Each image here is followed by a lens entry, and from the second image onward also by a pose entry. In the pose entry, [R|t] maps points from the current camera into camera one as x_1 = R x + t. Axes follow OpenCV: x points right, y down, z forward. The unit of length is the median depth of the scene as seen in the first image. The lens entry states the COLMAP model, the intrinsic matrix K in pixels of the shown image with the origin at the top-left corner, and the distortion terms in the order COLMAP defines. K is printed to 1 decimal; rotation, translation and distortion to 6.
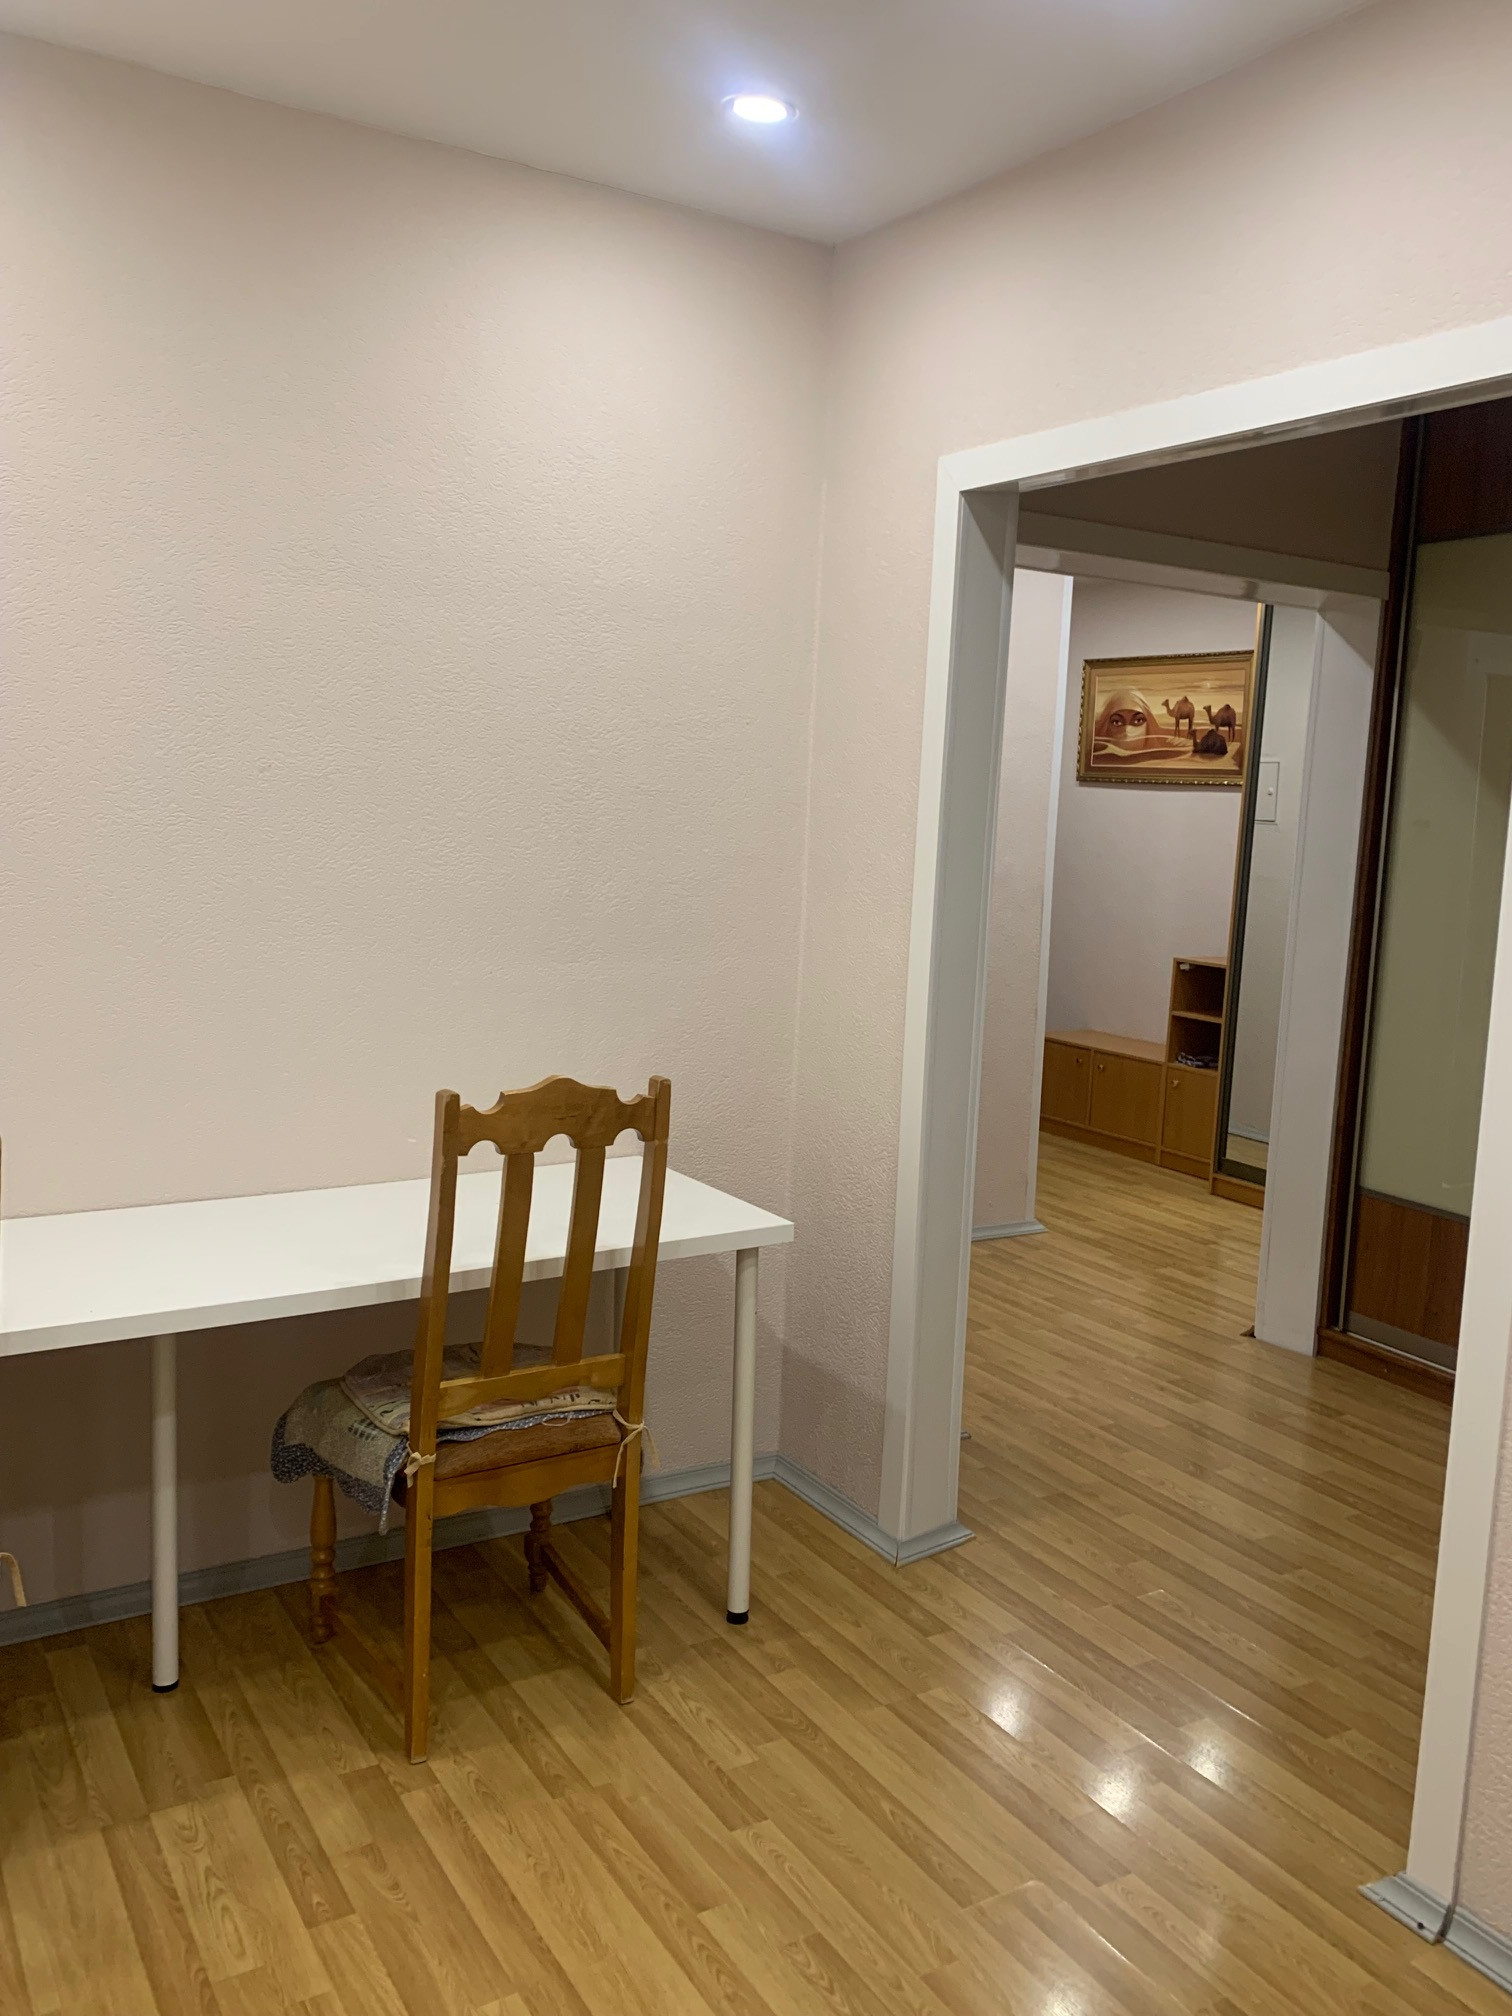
lens RADIAL K [[1622.5, 0, 760.2], [0, 1622.5, 1012.4], [0, 0, 1]] dist [0.057818, -0.022436]
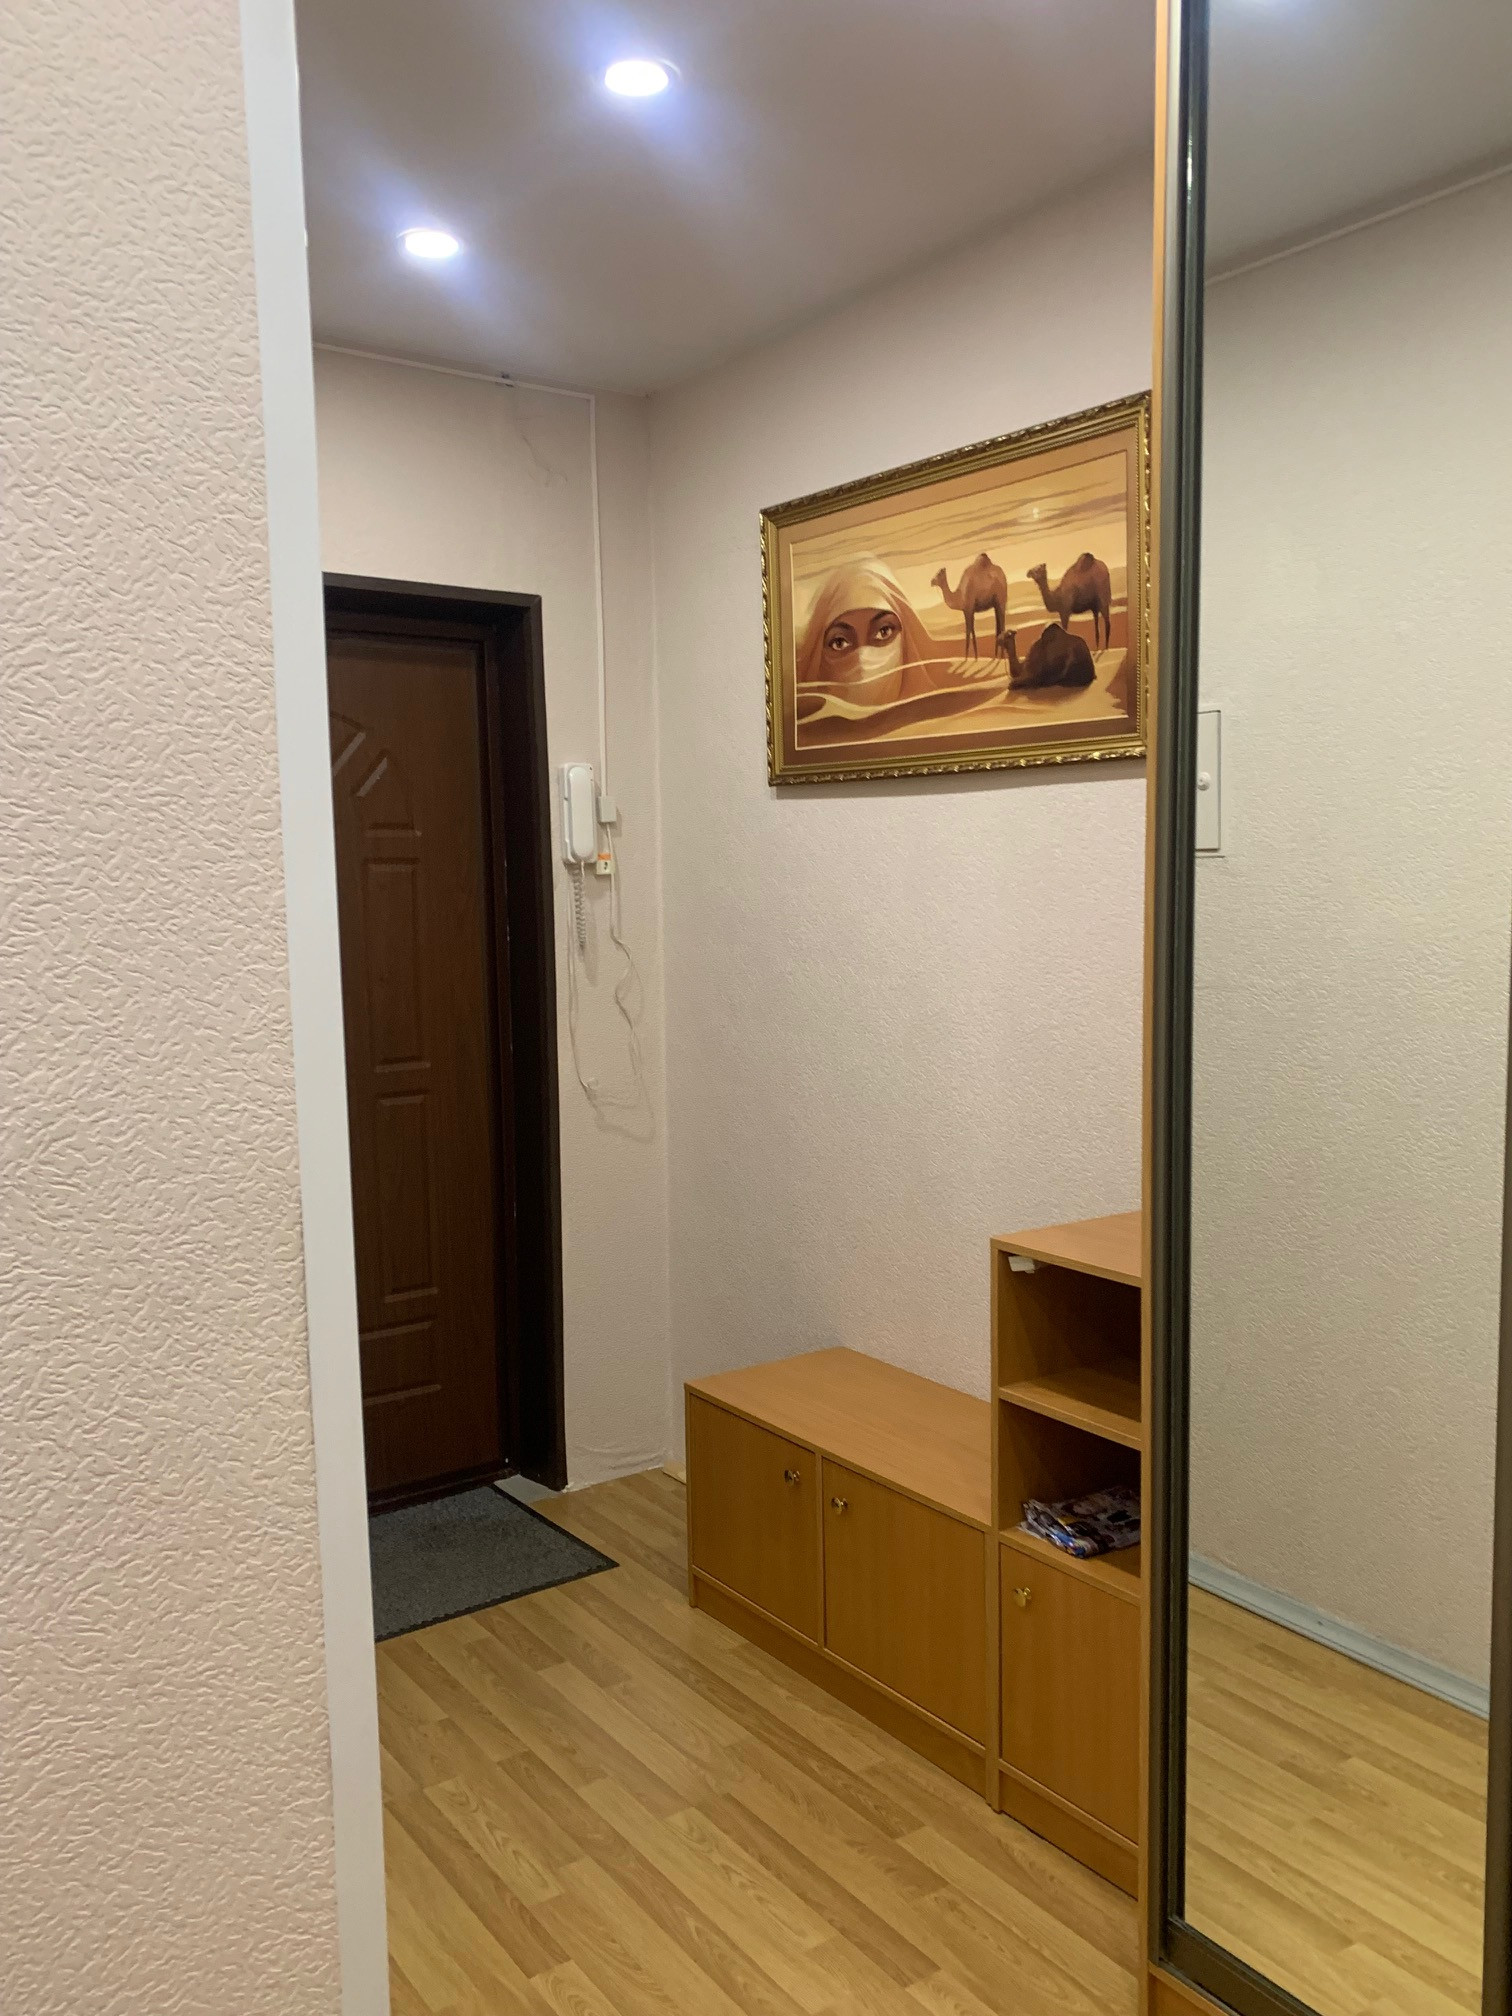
lens RADIAL K [[1622.5, 0, 755.1], [0, 1622.5, 1006.1], [0, 0, 1]] dist [0.057818, -0.022436]
pose [[0.996278, -0.061517, 0.060386, 0.174837], [0.064110, 0.997060, -0.041973, -0.070092], [-0.057626, 0.045689, 0.997292, 0.612785]]
